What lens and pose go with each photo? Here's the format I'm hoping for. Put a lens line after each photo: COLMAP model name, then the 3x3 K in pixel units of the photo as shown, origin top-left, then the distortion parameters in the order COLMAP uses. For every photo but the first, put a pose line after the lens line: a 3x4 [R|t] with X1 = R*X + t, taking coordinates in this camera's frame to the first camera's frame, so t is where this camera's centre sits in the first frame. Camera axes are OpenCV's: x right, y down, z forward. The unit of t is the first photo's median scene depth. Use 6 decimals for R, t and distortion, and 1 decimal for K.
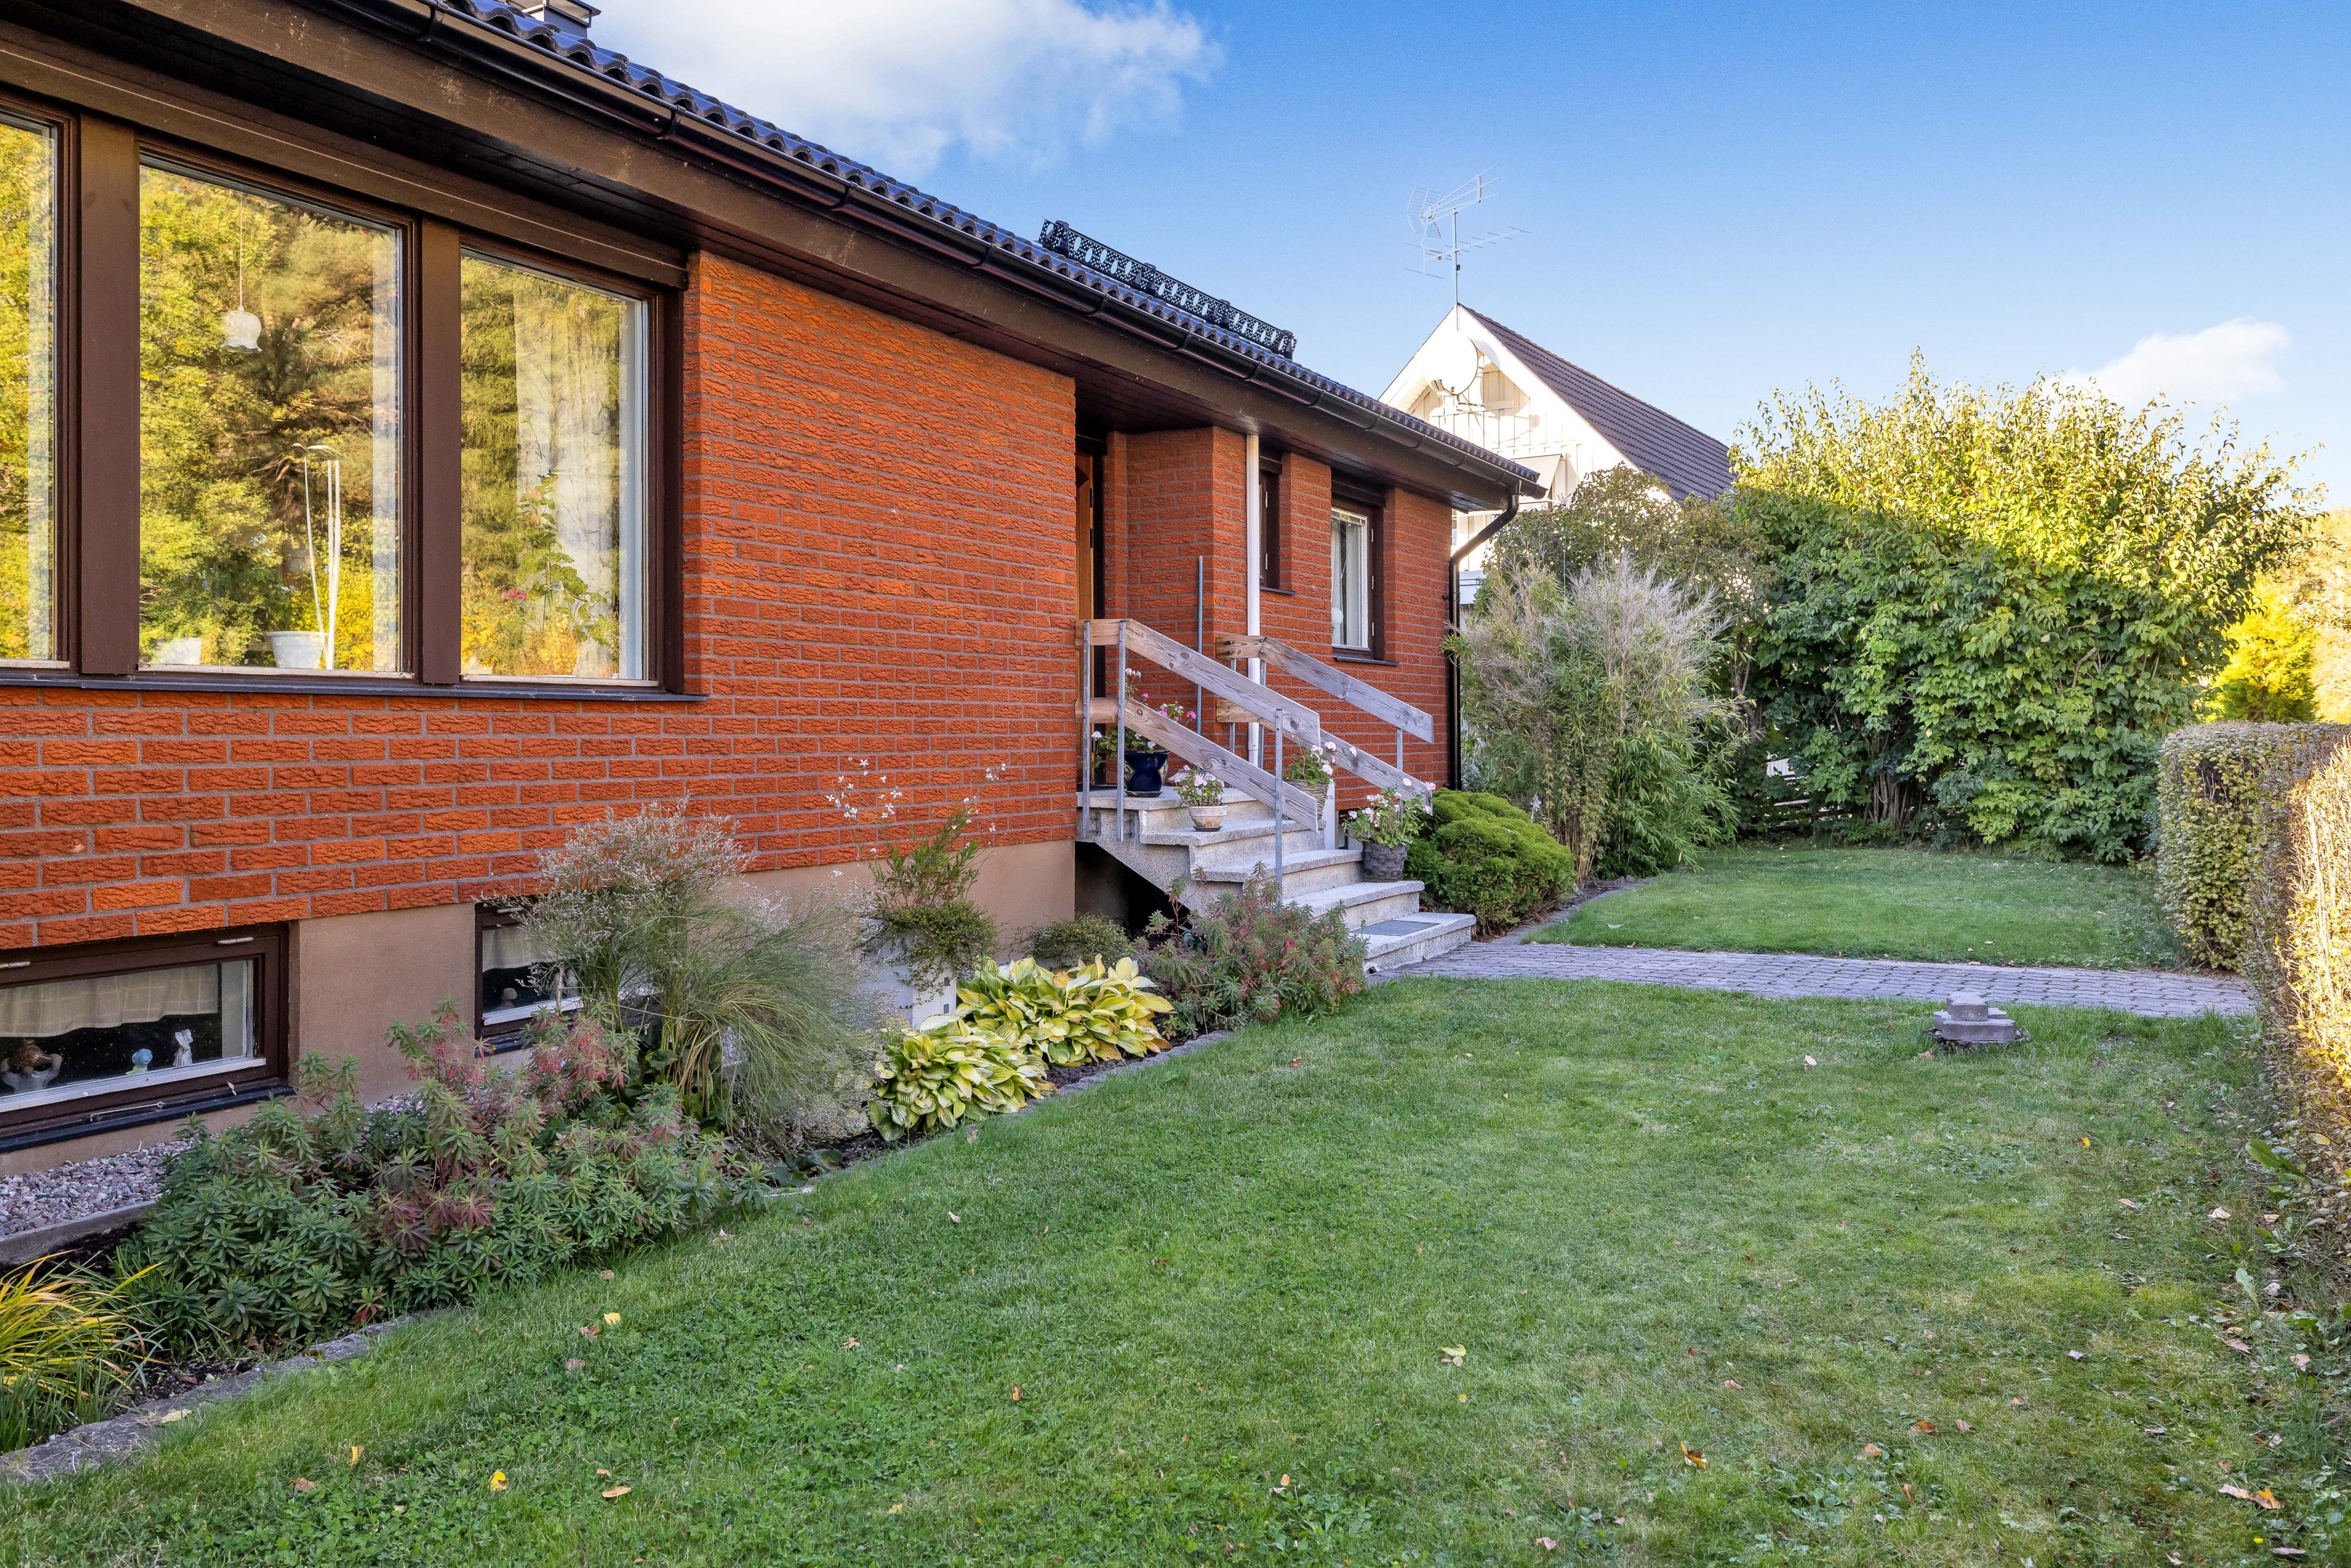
lens RADIAL K [[1733.6, 0, 1175.5], [0, 1733.6, 784.0], [0, 0, 1]] dist [-0.001103, -0.000119]
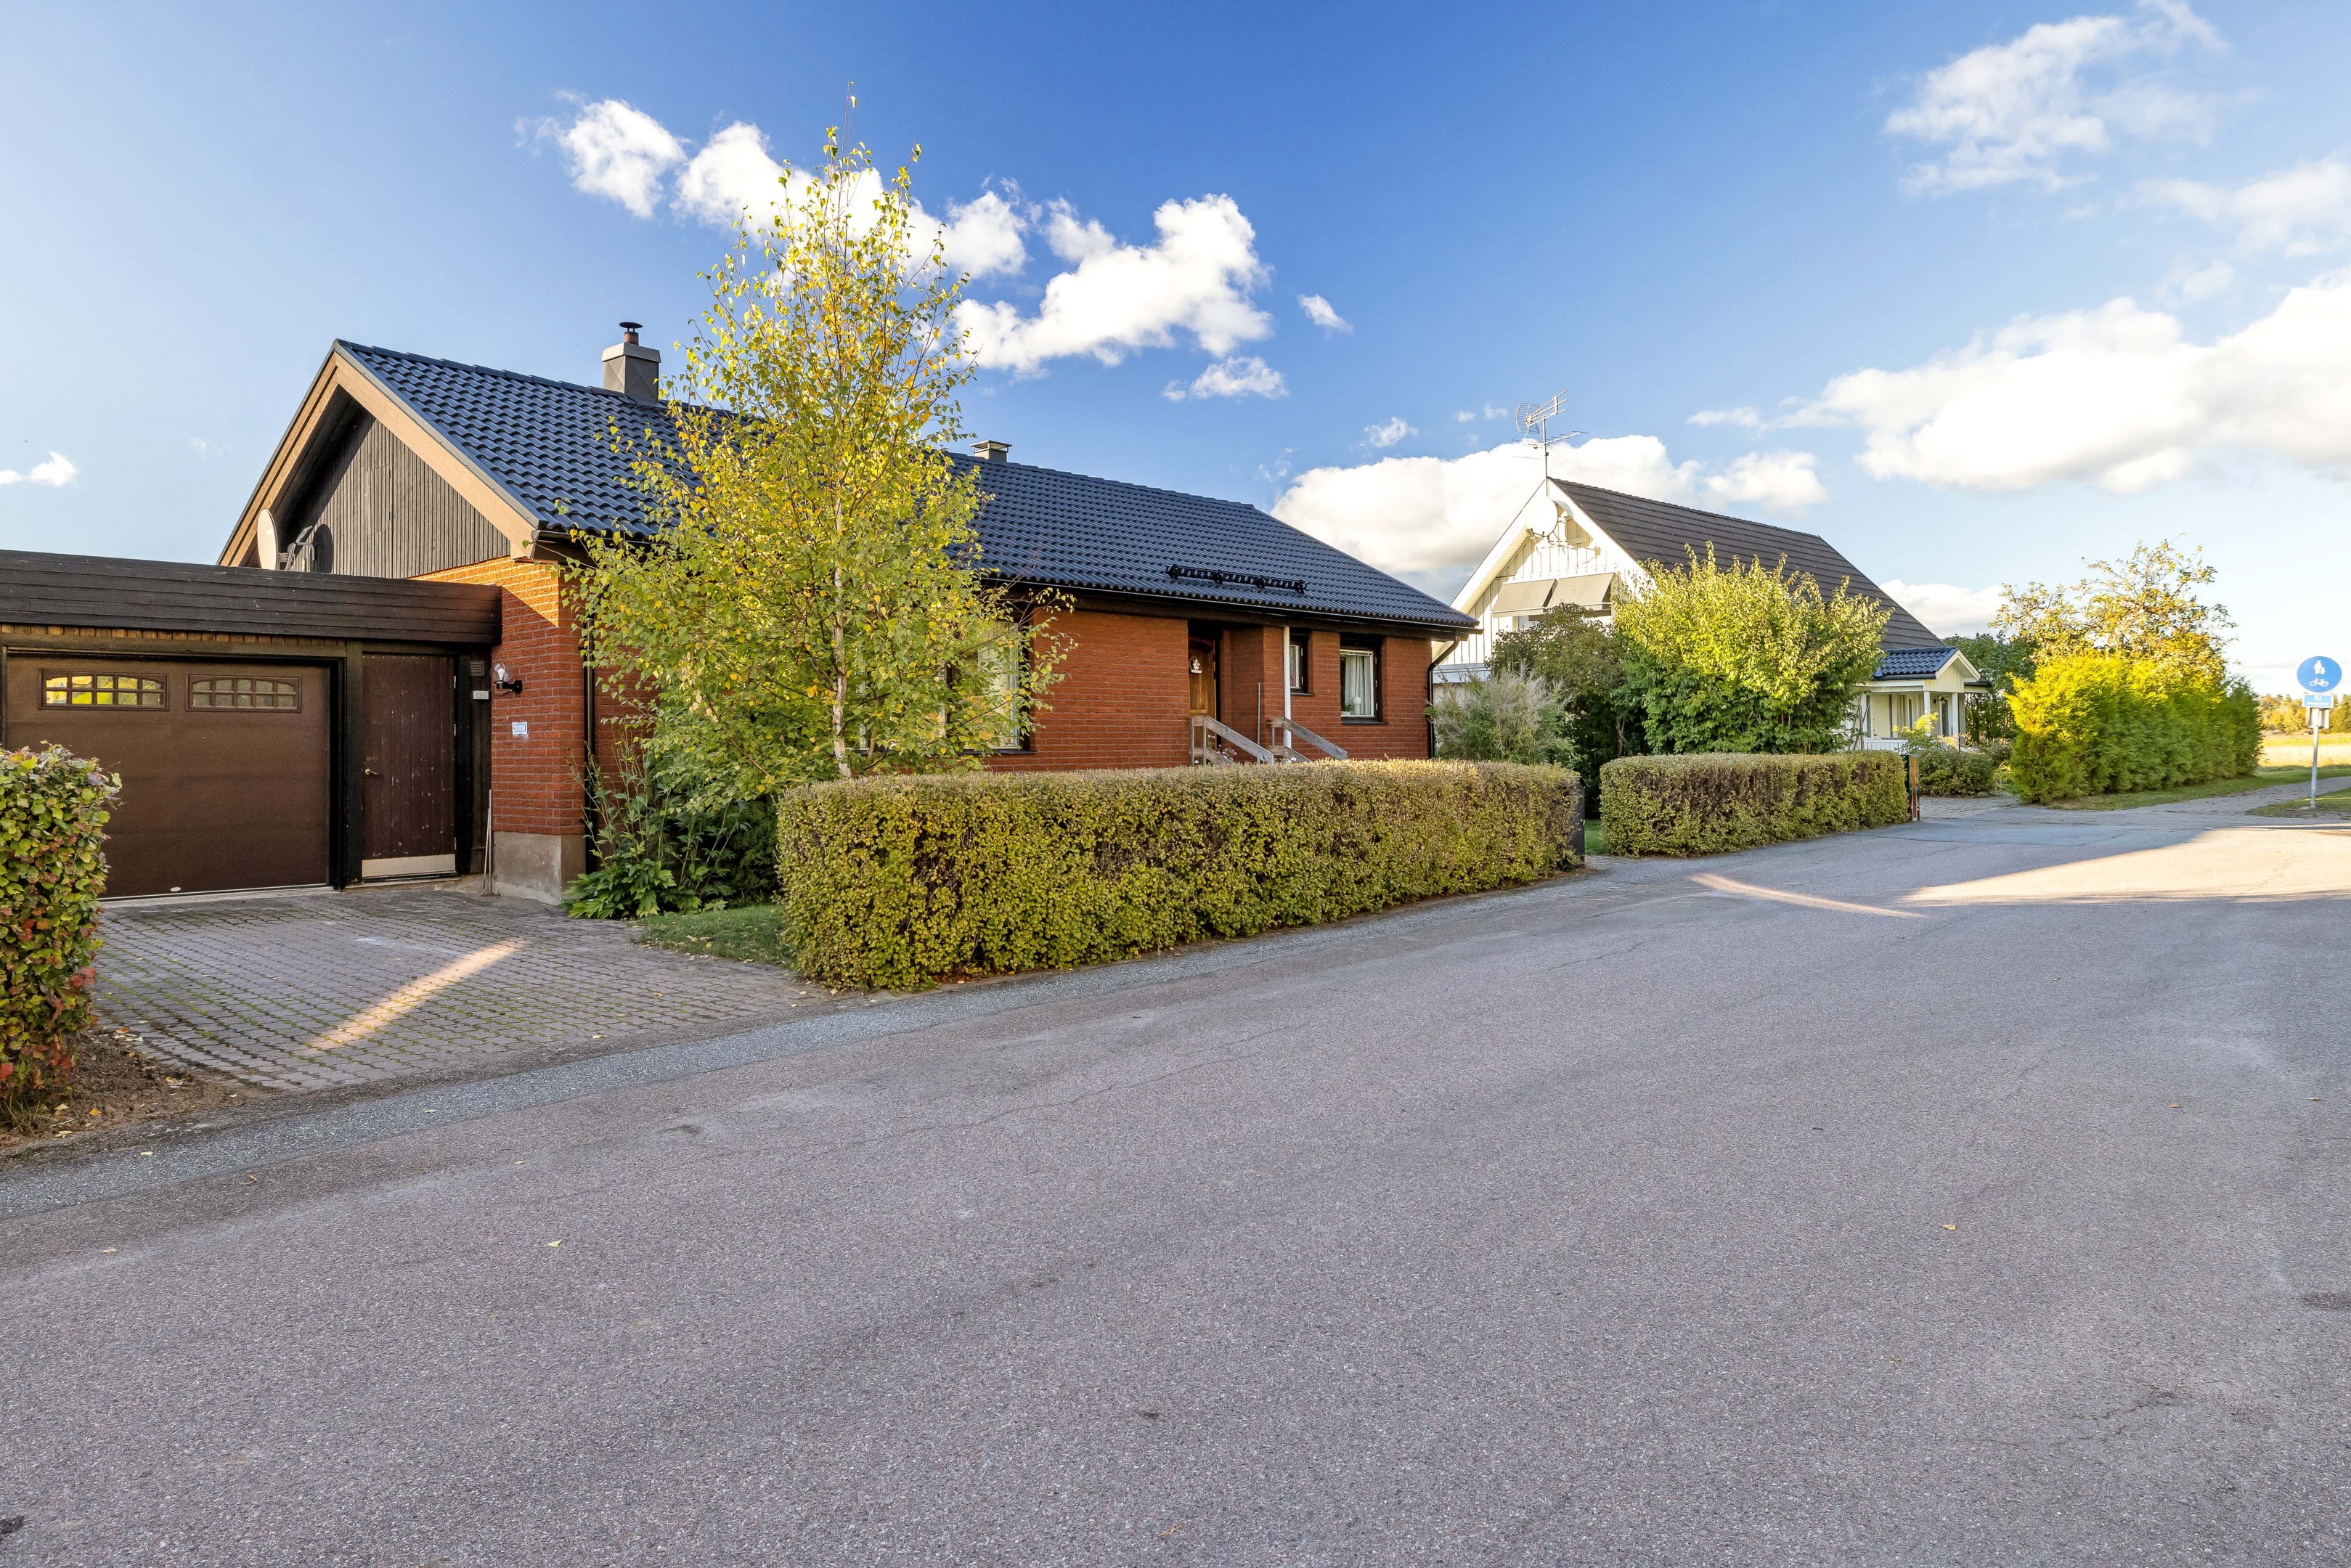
lens RADIAL K [[1525.9, 0, 1175.5], [0, 1525.9, 784.0], [0, 0, 1]] dist [0.000328, 0.000000]
pose [[0.971400, -0.000636, -0.237450, 0.315406], [-0.000114, 0.999995, -0.003146, 0.007713], [0.237451, 0.003083, 0.971395, -0.810129]]
